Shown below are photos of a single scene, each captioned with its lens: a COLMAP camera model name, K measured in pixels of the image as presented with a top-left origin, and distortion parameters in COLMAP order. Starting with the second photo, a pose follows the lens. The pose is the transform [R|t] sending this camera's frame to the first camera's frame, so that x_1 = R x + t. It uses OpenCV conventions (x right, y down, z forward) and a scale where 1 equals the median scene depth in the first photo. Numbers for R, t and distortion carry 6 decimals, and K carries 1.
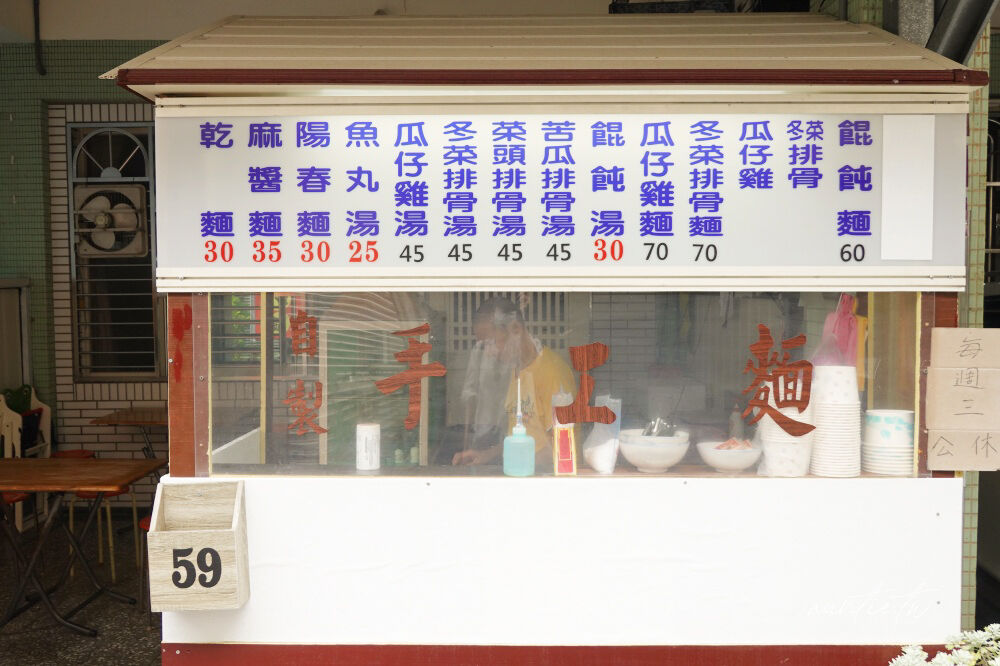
lens RADIAL K [[944.8, 0, 499.2], [0, 944.8, 332.2], [0, 0, 1]] dist [-0.019840, 0.000000]
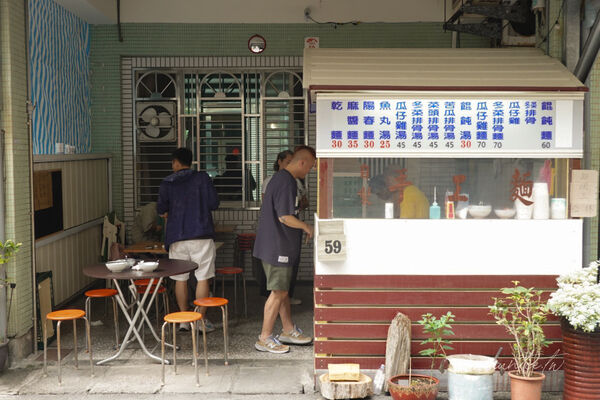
lens RADIAL K [[764.1, 0, 300.4], [0, 764.1, 200.3], [0, 0, 1]] dist [-0.012114, 0.000000]
pose [[0.999992, 0.002453, 0.003191, -0.423939], [-0.002461, 0.999994, 0.002462, 0.089425], [-0.003185, -0.002470, 0.999992, -1.456335]]
